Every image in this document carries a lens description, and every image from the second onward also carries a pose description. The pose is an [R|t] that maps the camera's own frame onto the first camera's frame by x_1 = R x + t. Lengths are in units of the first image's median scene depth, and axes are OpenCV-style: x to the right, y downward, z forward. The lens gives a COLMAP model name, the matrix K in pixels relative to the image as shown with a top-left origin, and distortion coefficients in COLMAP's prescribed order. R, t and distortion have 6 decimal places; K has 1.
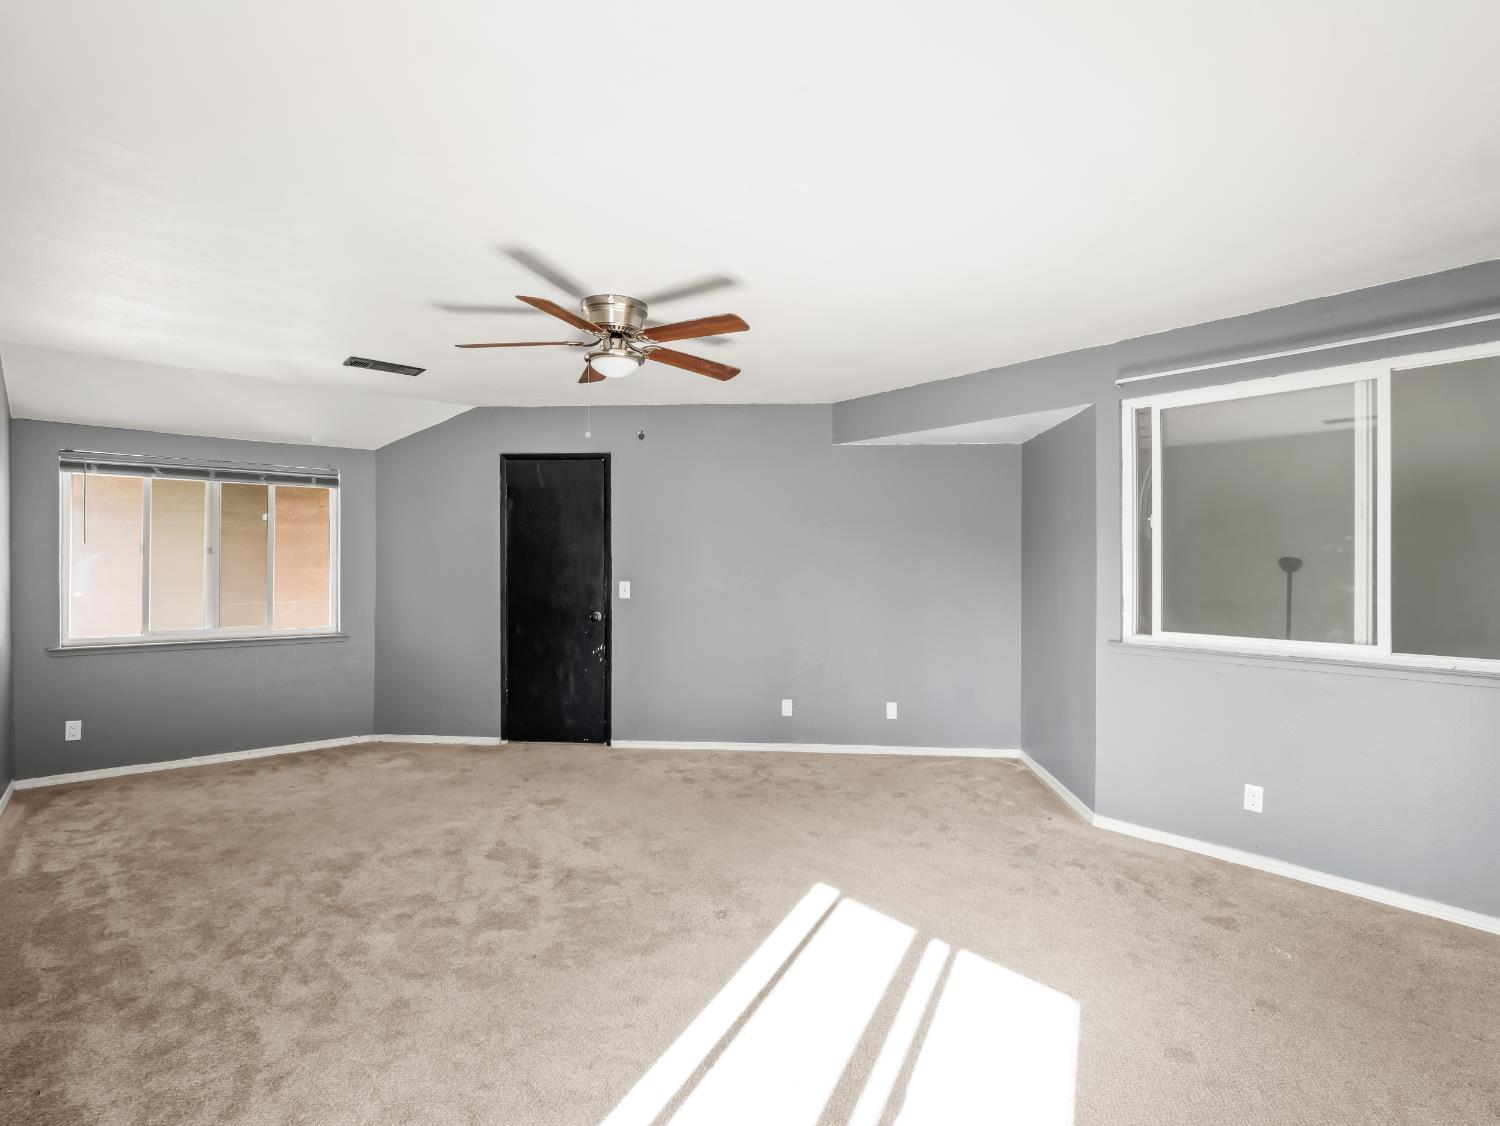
lens RADIAL K [[718.5, 0, 740.5], [0, 718.5, 563.4], [0, 0, 1]] dist [-0.005500, -0.001015]
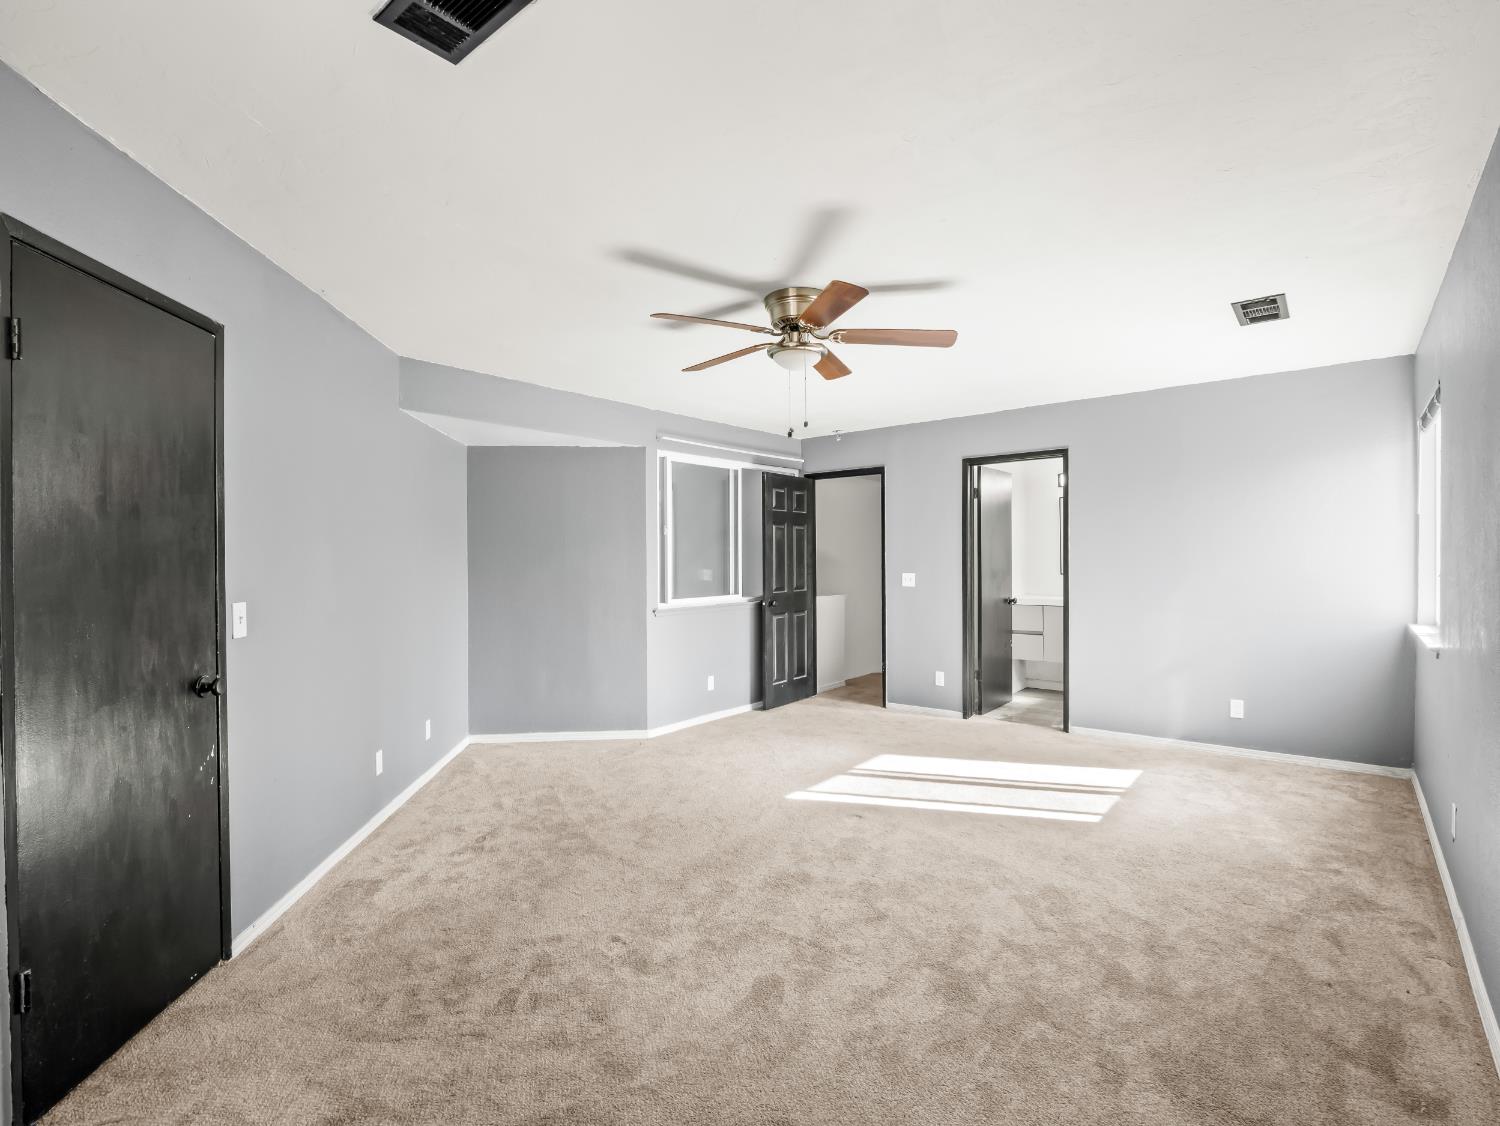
lens RADIAL K [[733.8, 0, 745.3], [0, 733.8, 557.9], [0, 0, 1]] dist [-0.011413, 0.000102]
pose [[-0.179410, -0.007925, 0.983743, -0.821432], [0.003611, 0.999956, 0.008714, -0.009404], [-0.983768, 0.005116, -0.179373, 0.882655]]
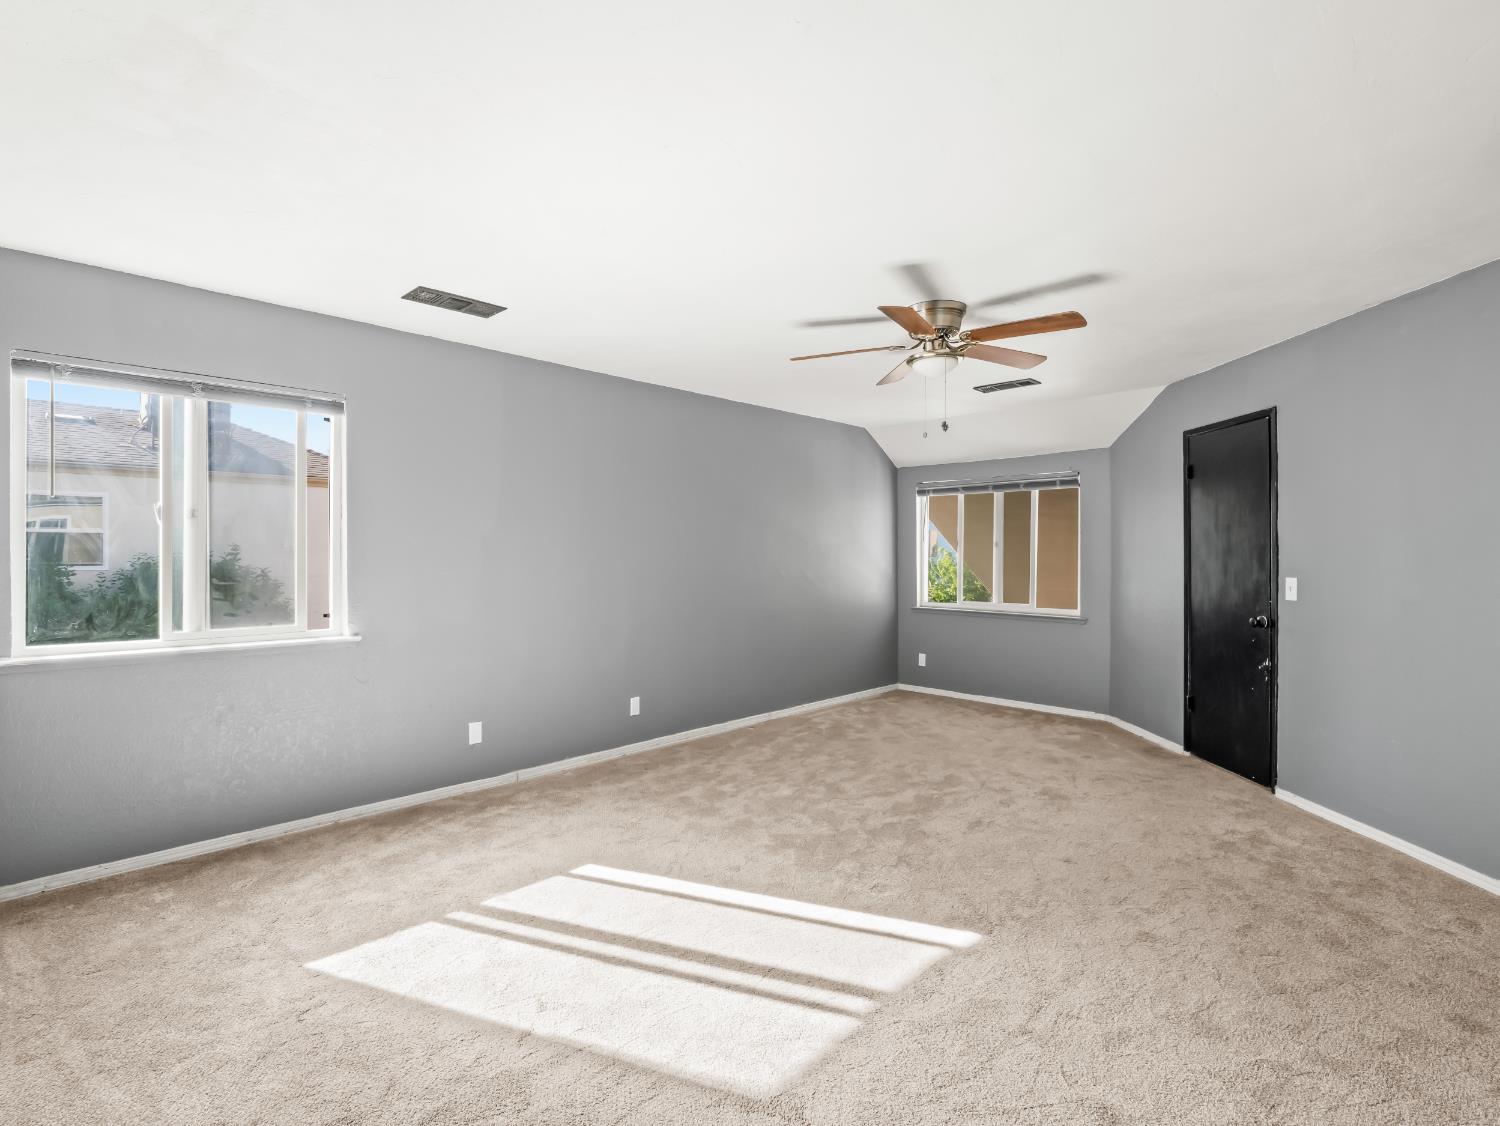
lens RADIAL K [[733.8, 0, 745.3], [0, 733.8, 557.9], [0, 0, 1]] dist [-0.011413, 0.000102]
pose [[0.099227, 0.004432, -0.995055, 0.617439], [-0.000920, 0.999990, 0.004362, 0.002610], [0.995064, 0.000482, 0.099230, 0.430437]]
